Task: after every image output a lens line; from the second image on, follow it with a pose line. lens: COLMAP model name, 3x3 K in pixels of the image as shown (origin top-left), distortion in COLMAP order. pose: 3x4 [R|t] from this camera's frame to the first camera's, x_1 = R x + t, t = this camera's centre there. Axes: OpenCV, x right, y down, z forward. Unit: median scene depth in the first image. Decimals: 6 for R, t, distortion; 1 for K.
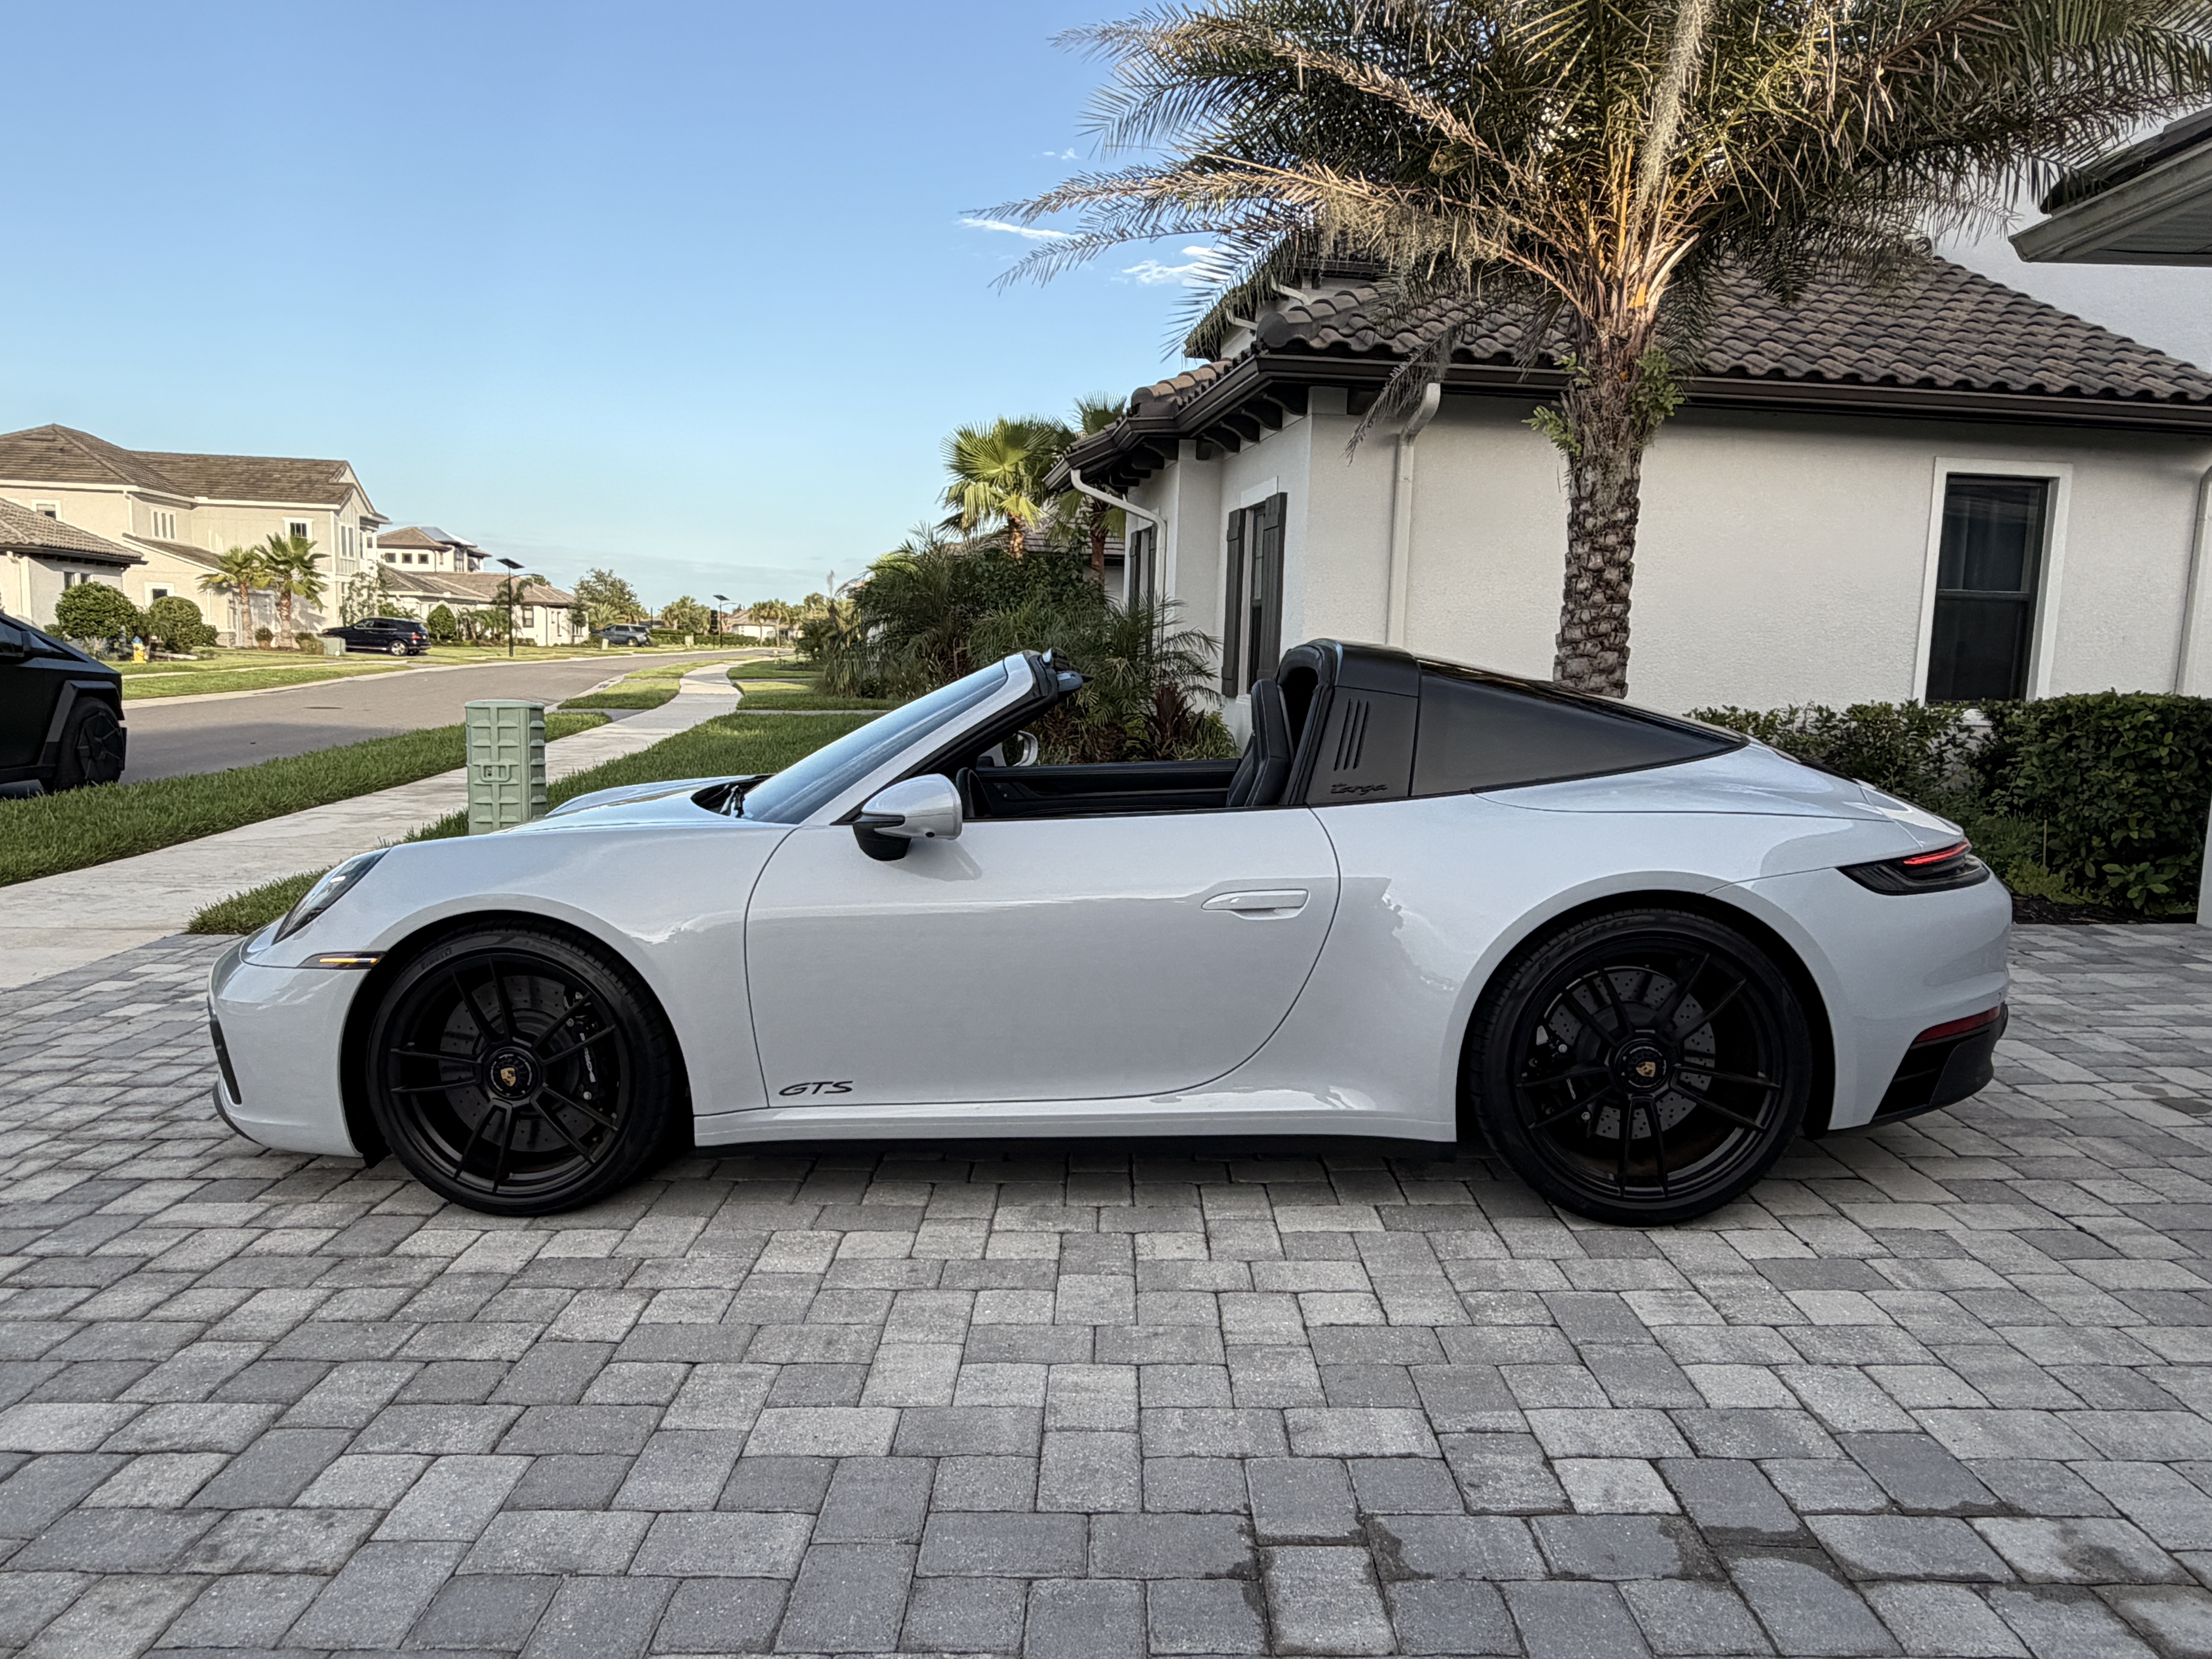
lens RADIAL K [[1510.9, 0, 1094.4], [0, 1510.9, 842.2], [0, 0, 1]] dist [-0.000207, -0.000718]
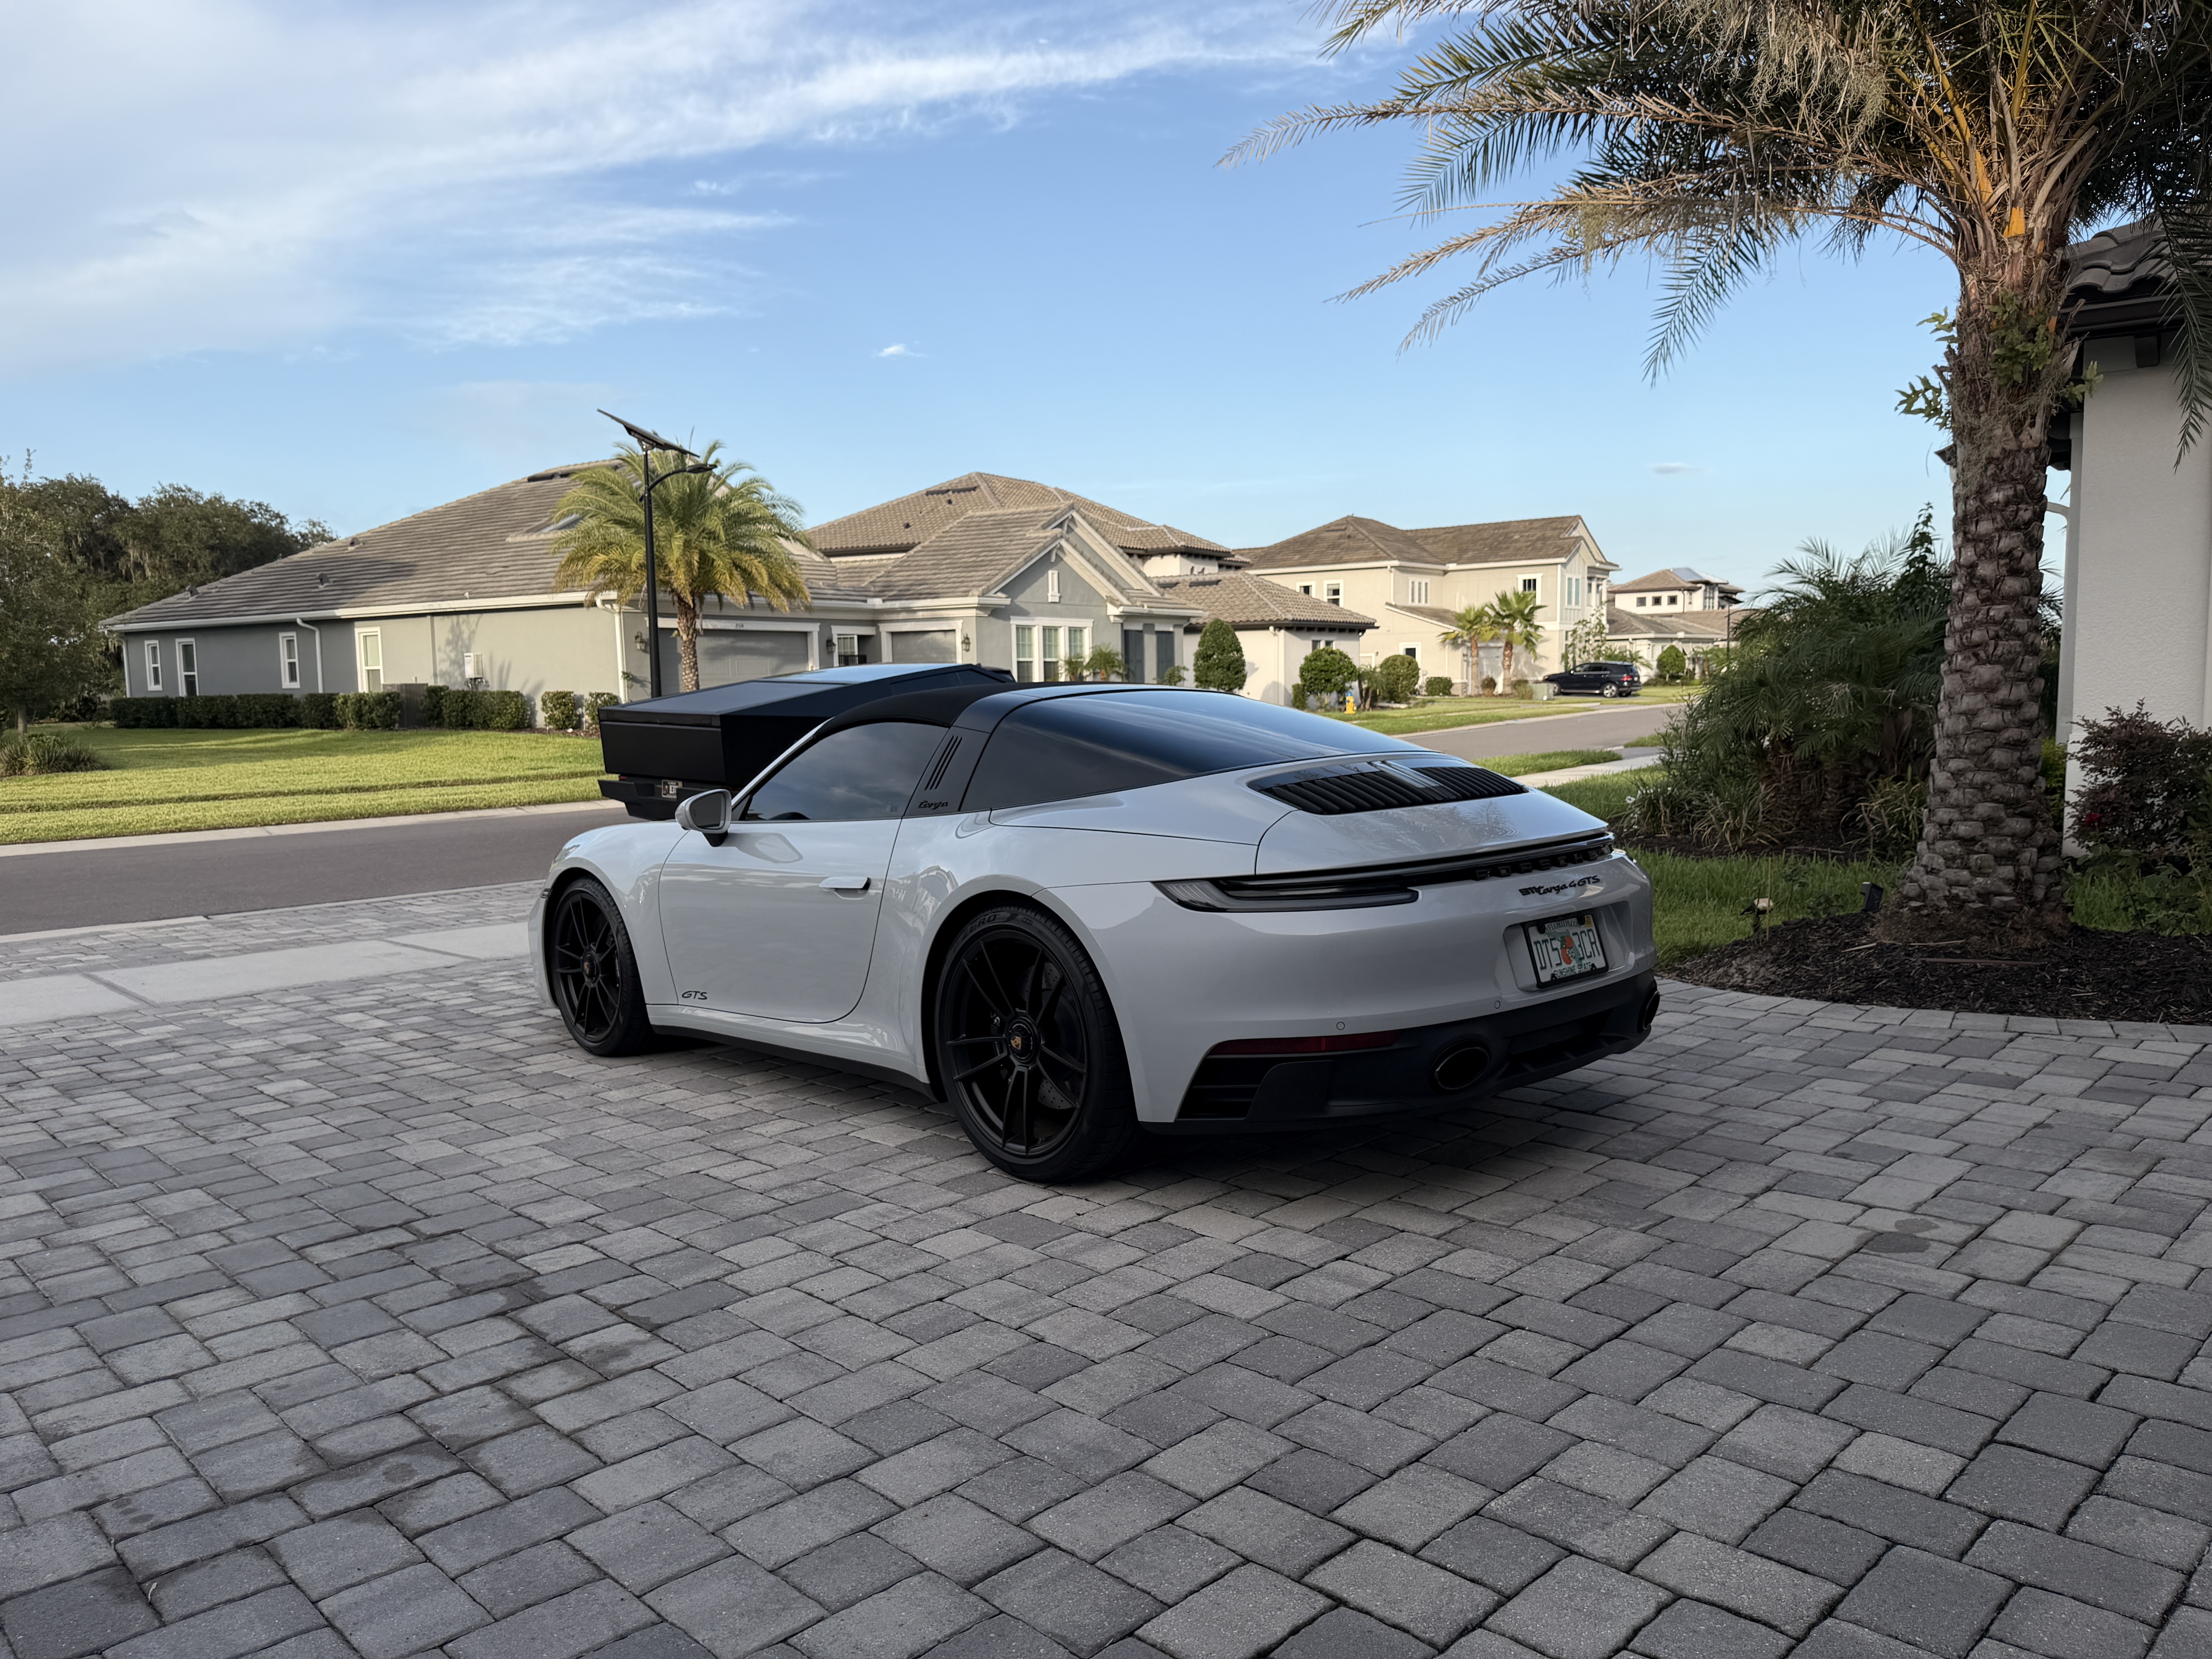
lens RADIAL K [[1539.3, 0, 1115.0], [0, 1539.3, 828.9], [0, 0, 1]] dist [0.106176, -0.162384]
pose [[0.706716, 0.027164, -0.706976, 1.219474], [-0.052521, 0.998520, -0.014135, -0.005744], [0.705545, 0.047121, 0.707097, 0.178265]]
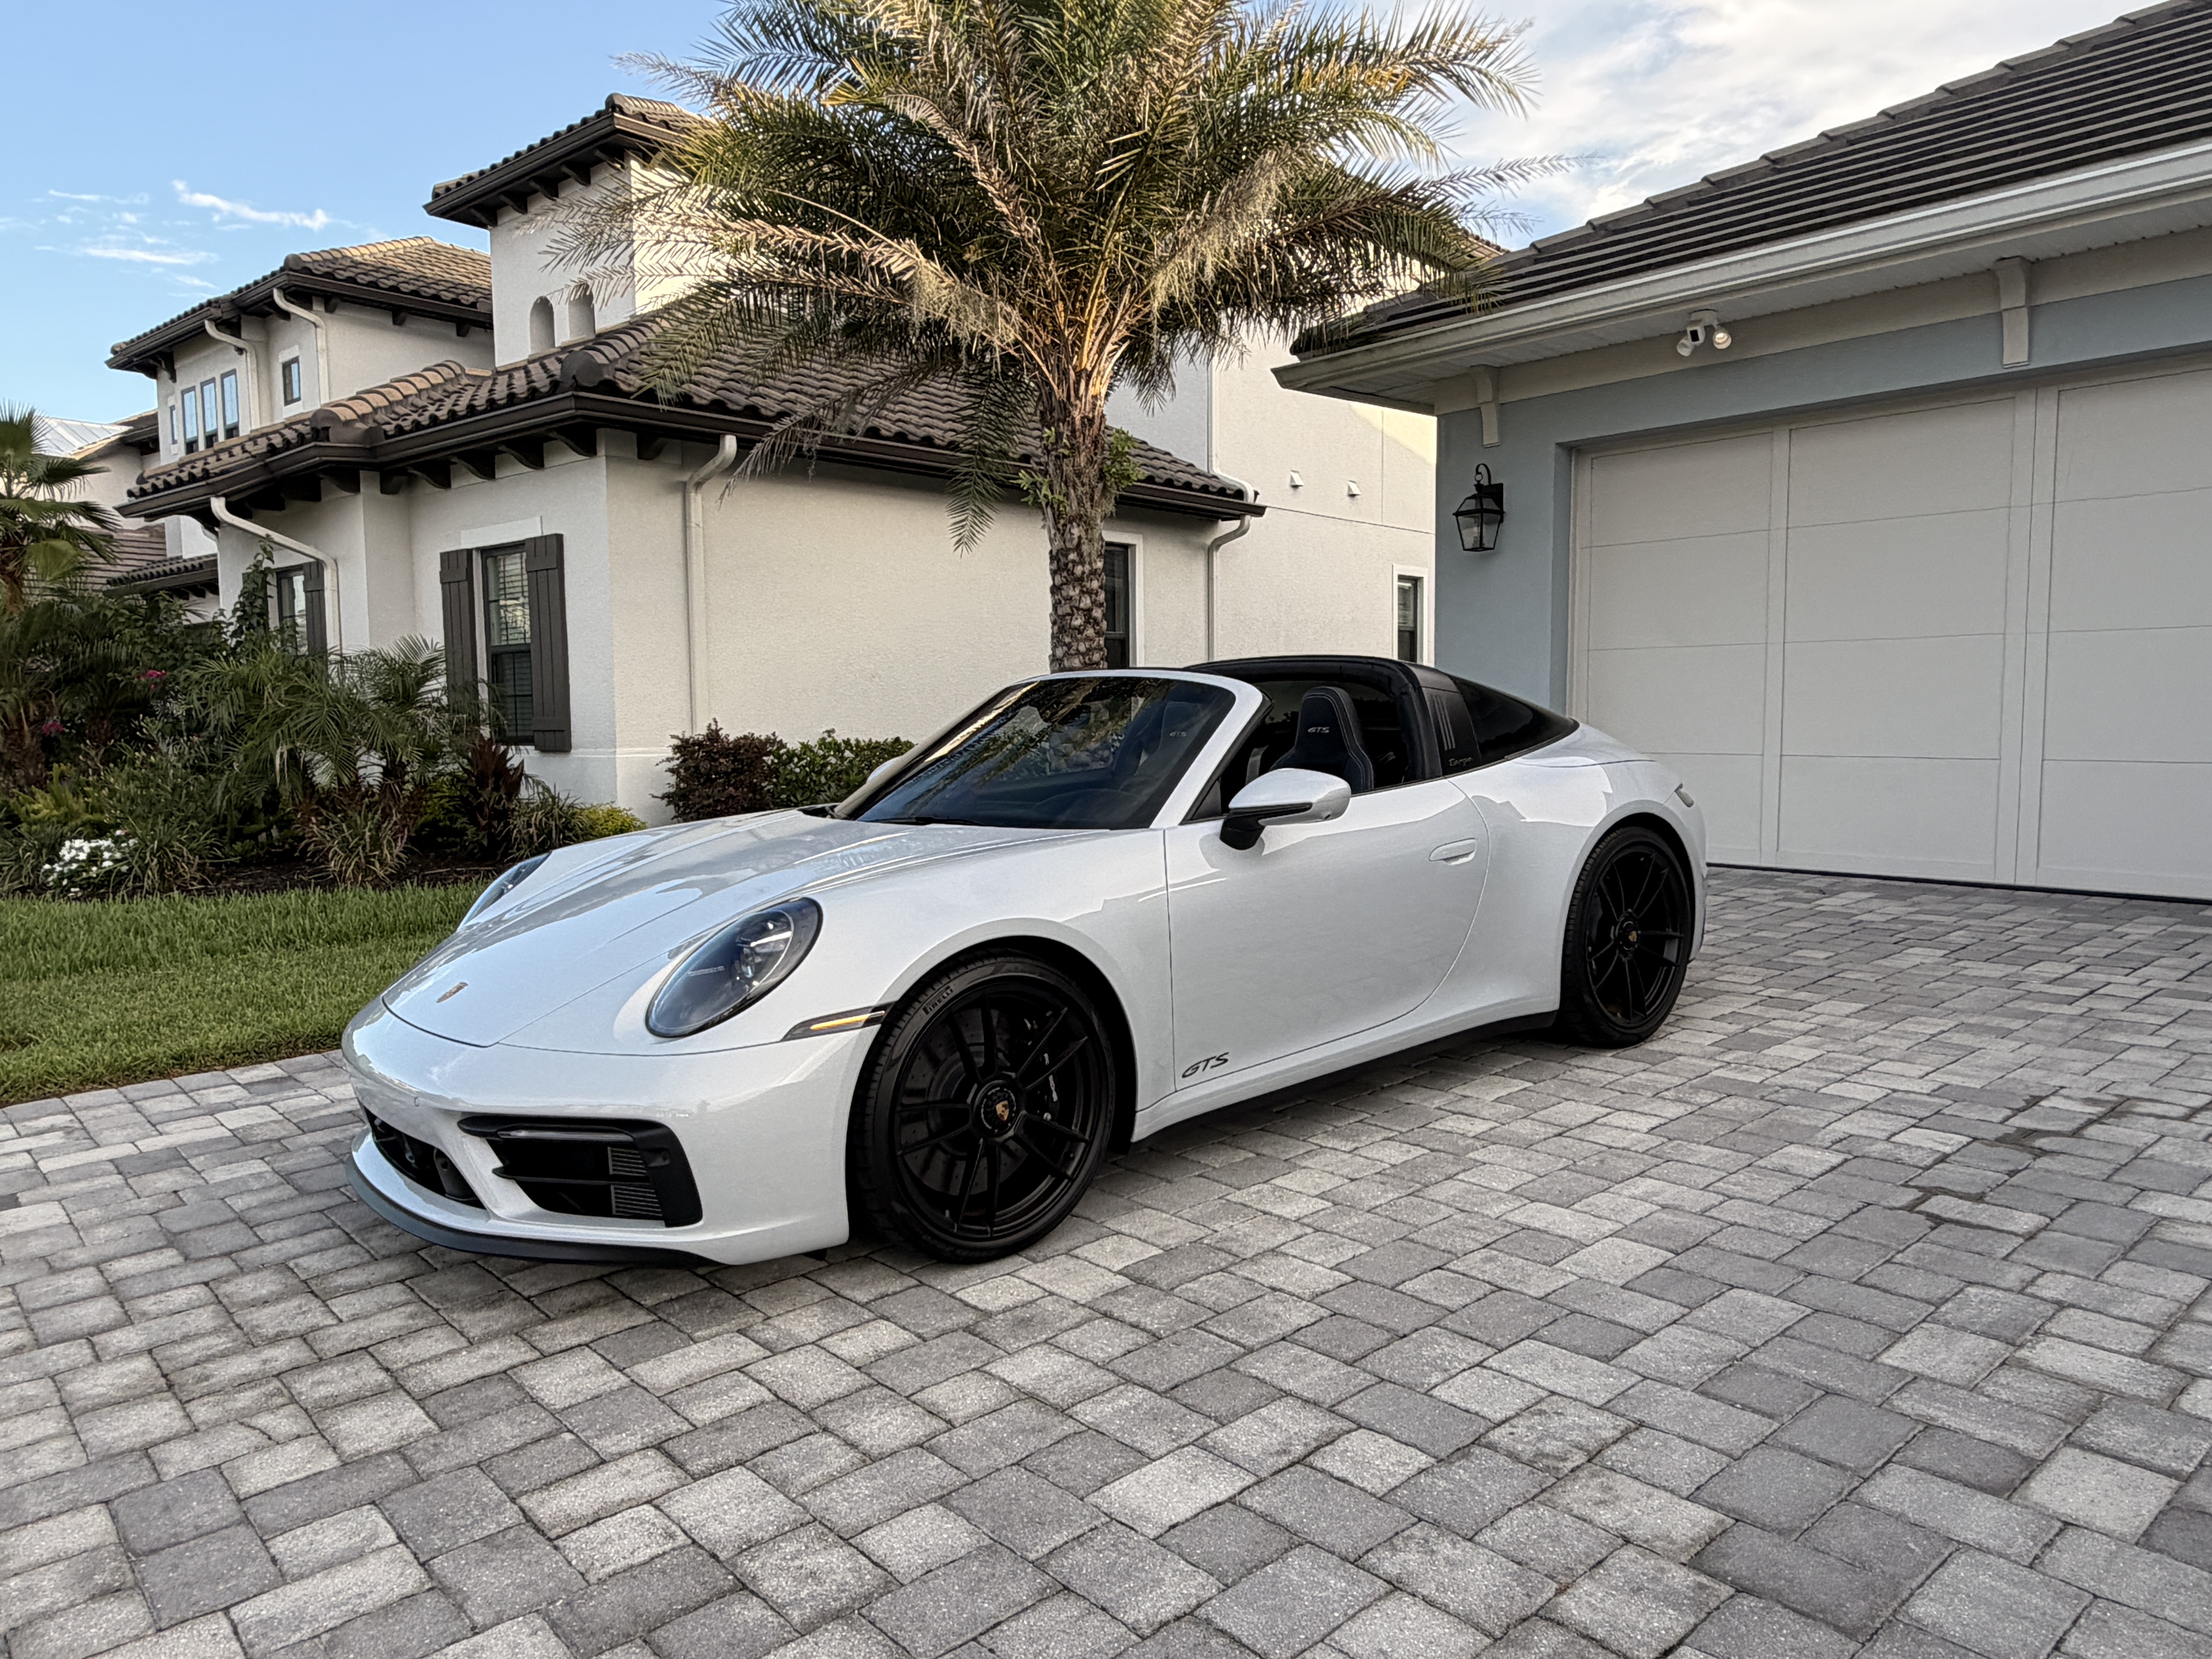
lens RADIAL K [[1510.9, 0, 1094.4], [0, 1510.9, 842.2], [0, 0, 1]] dist [-0.000207, -0.000718]
pose [[0.746949, -0.096411, 0.657854, -0.939597], [0.119044, 0.992835, 0.010336, -0.017662], [-0.654137, 0.070593, 0.753074, 0.218144]]
